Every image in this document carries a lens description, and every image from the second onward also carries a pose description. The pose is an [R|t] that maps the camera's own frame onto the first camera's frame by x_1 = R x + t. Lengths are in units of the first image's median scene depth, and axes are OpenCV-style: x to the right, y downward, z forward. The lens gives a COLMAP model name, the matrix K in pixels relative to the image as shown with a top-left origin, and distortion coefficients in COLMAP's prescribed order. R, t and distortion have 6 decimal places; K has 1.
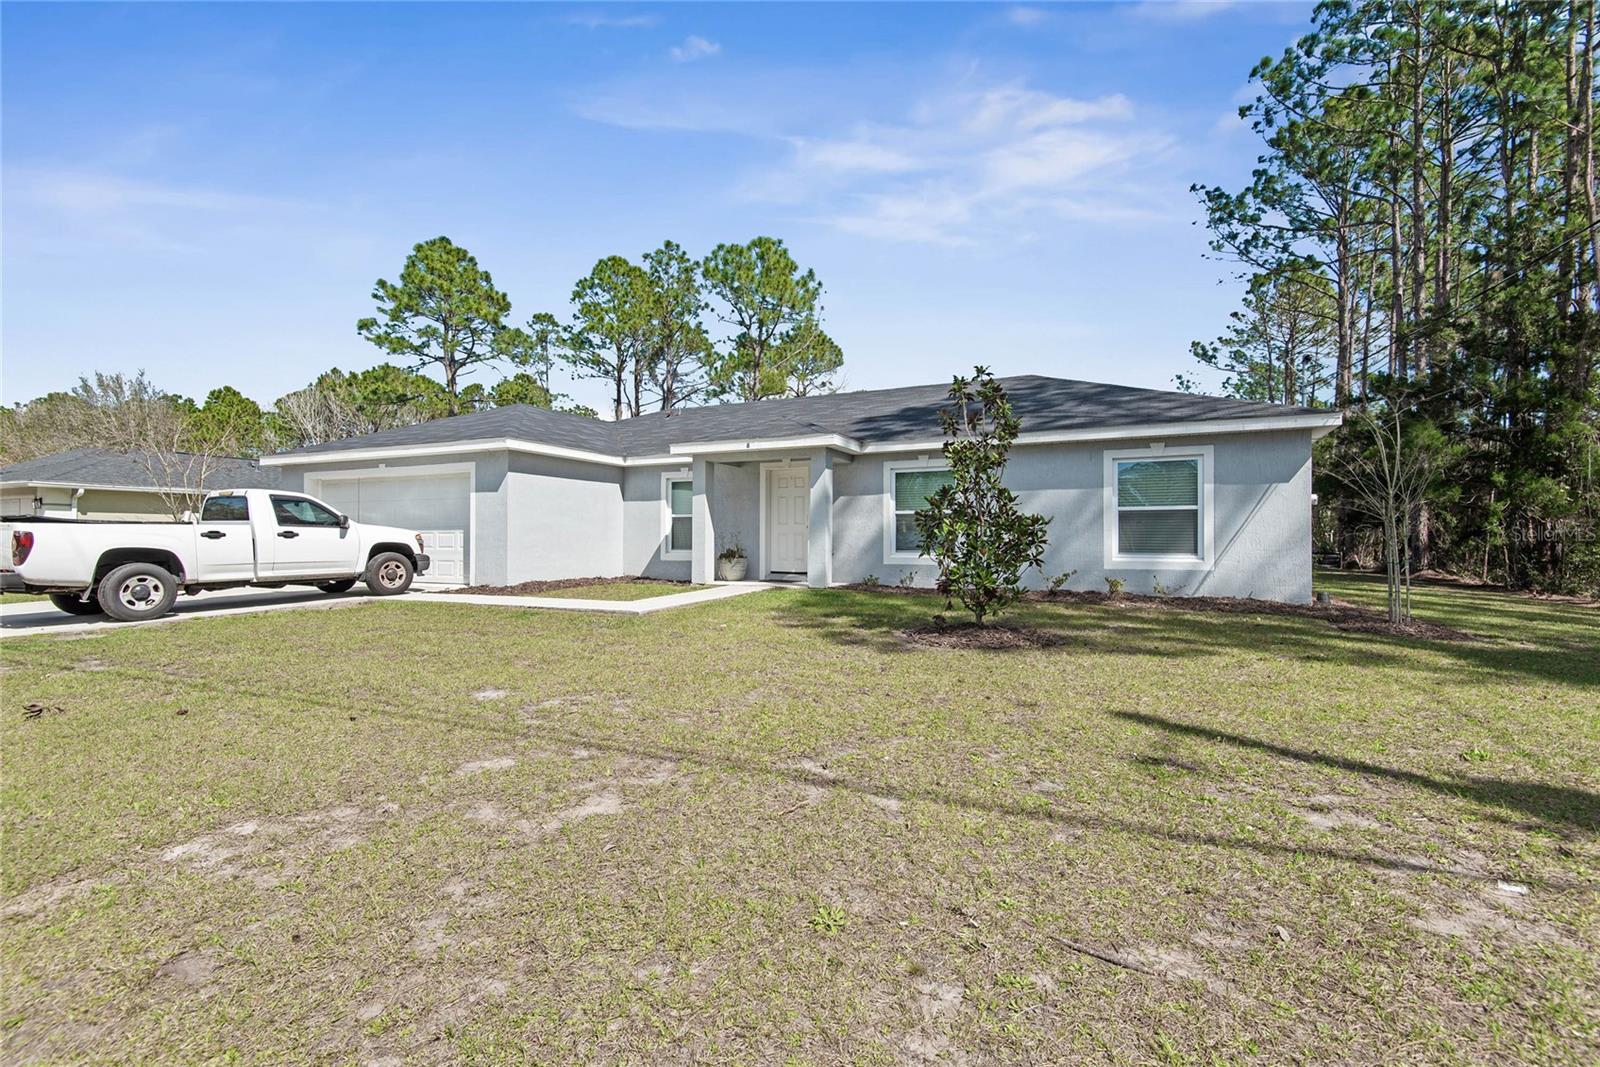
lens RADIAL K [[731.0, 0, 813.9], [0, 731.0, 536.9], [0, 0, 1]] dist [0.029926, -0.017151]
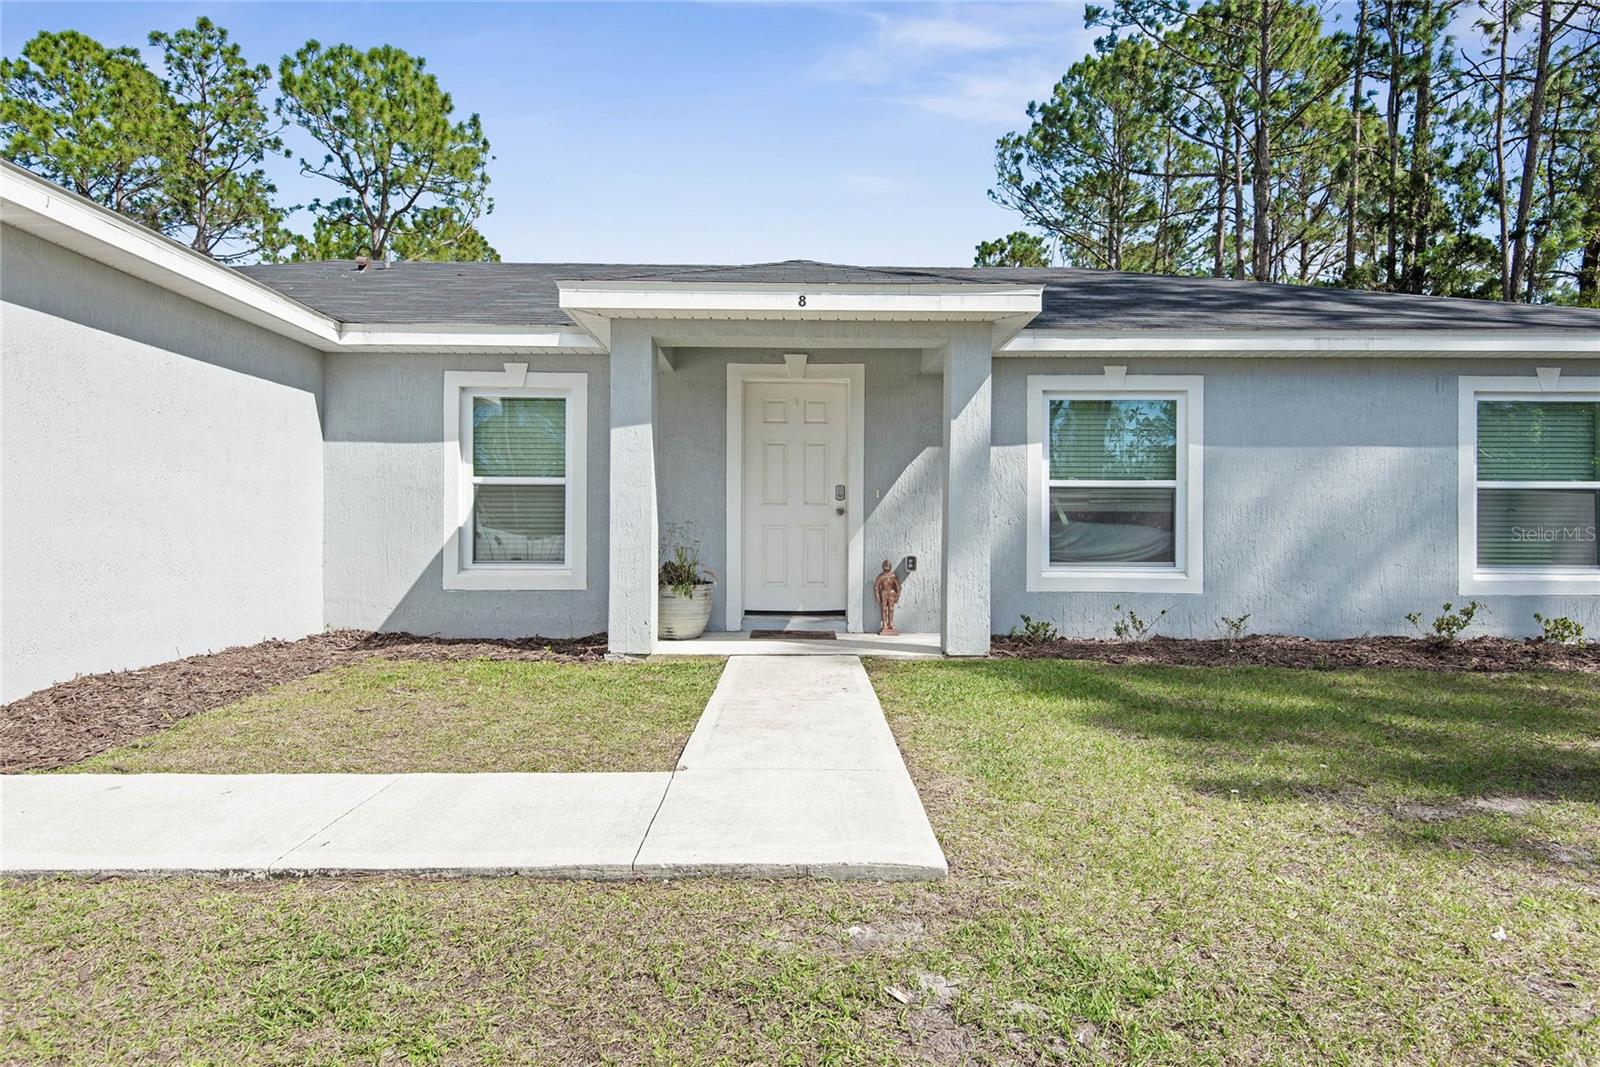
lens RADIAL K [[877.3, 0, 811.2], [0, 877.3, 533.7], [0, 0, 1]] dist [0.000852, -0.000906]
pose [[0.891376, 0.002264, 0.453258, -0.088799], [-0.004658, 0.999980, 0.004166, -0.000612], [-0.453240, -0.005825, 0.891370, 0.171578]]
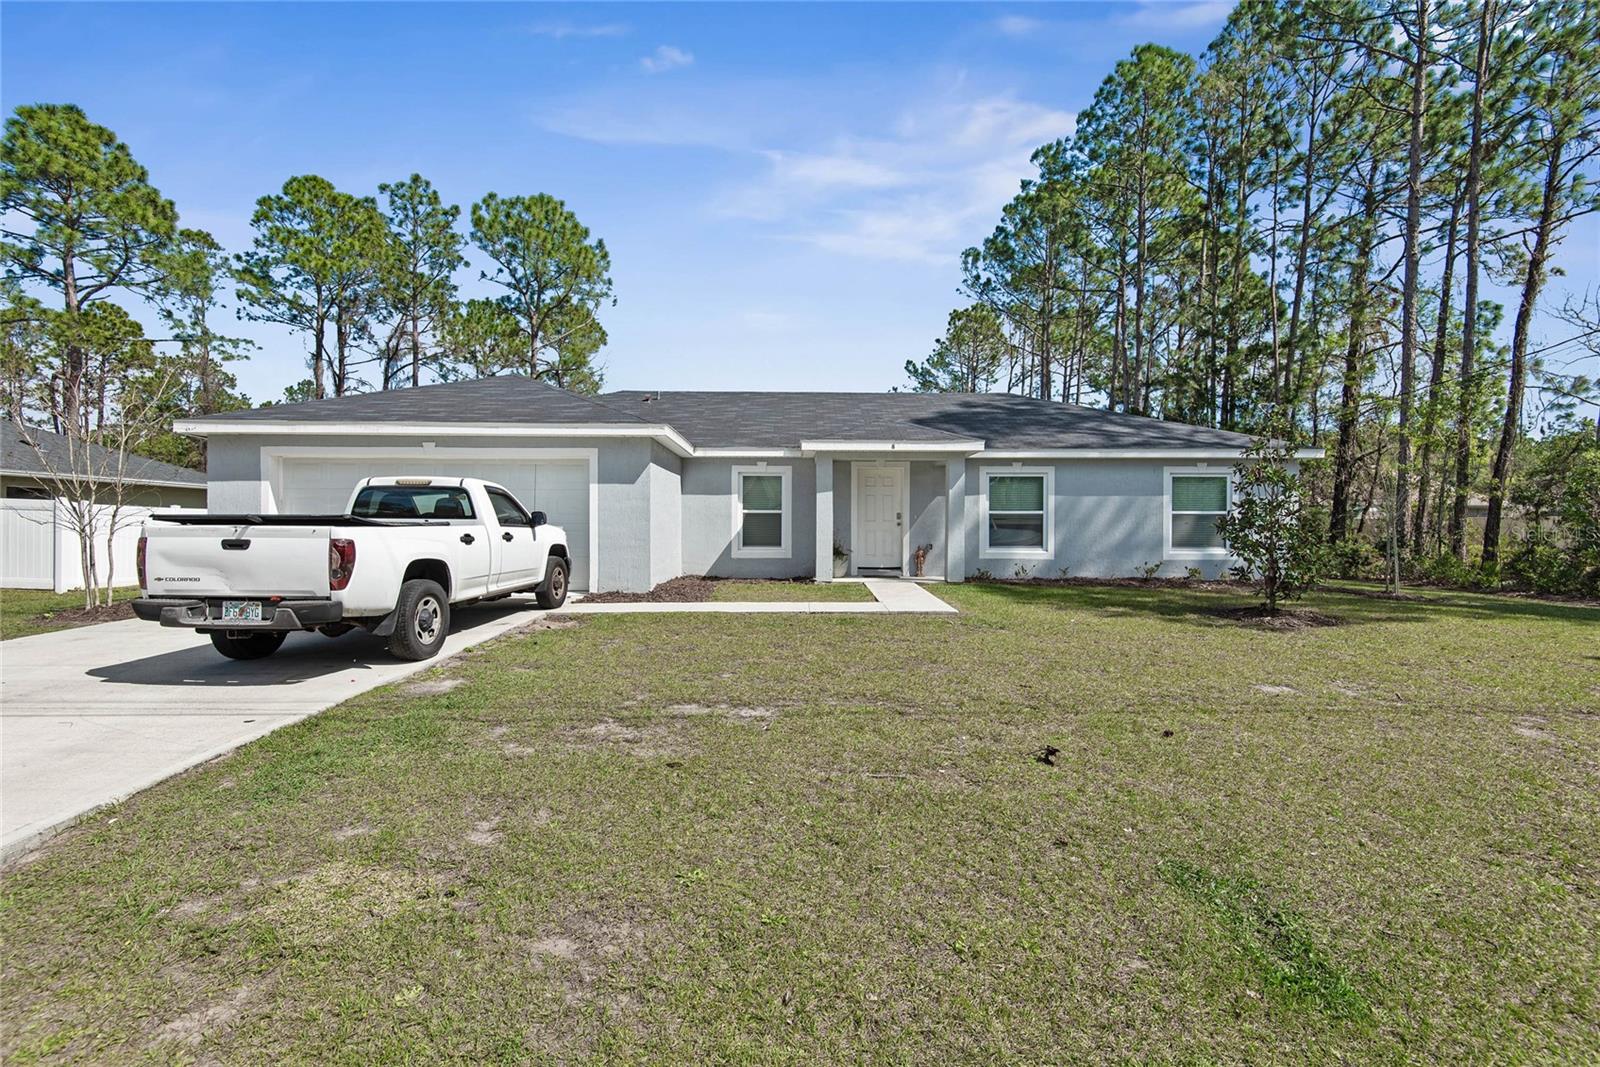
lens RADIAL K [[731.0, 0, 795.8], [0, 731.0, 540.3], [0, 0, 1]] dist [0.029926, -0.017151]
pose [[0.895585, -0.007996, 0.444819, -0.200030], [-0.002798, 0.999717, 0.023603, -0.004807], [-0.444882, -0.022383, 0.895309, 0.039989]]
